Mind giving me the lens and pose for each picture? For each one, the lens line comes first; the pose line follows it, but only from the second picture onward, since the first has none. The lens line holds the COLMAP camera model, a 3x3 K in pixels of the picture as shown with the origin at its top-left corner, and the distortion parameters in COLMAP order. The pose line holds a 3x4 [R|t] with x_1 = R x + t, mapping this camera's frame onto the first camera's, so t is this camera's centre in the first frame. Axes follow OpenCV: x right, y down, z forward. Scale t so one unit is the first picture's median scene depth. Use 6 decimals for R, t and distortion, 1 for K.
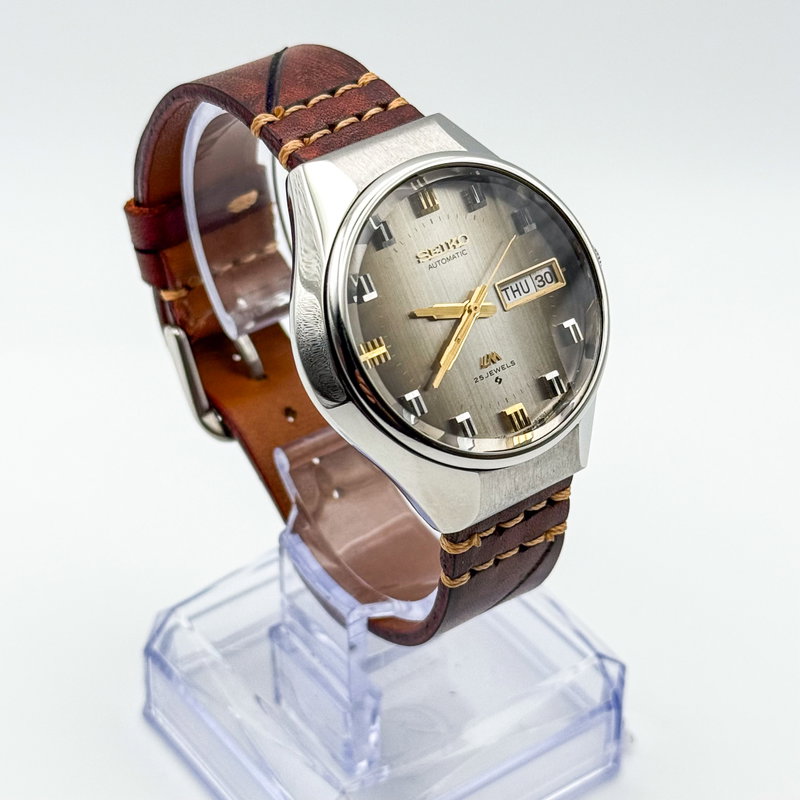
lens RADIAL K [[2135.9, 0, 418.1], [0, 2135.9, 399.6], [0, 0, 1]] dist [0.320551, -0.182146]
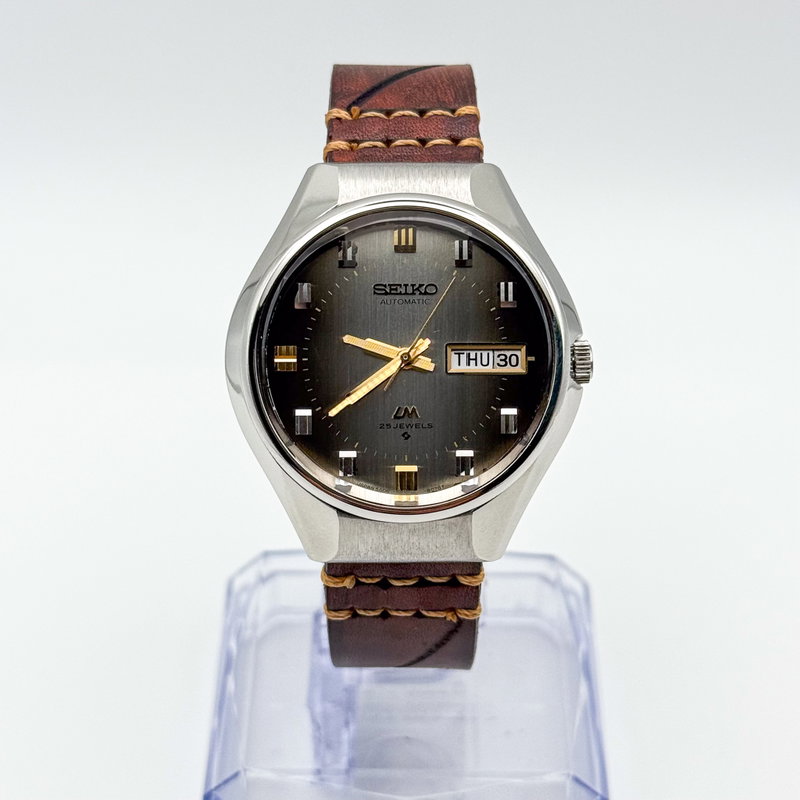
lens RADIAL K [[2135.9, 0, 418.1], [0, 2135.9, 399.6], [0, 0, 1]] dist [0.320551, -0.182146]
pose [[0.810480, 0.364244, -0.458748, 0.463007], [-0.361933, 0.927171, 0.096734, -0.115601], [0.460573, 0.087635, 0.883285, 0.136571]]
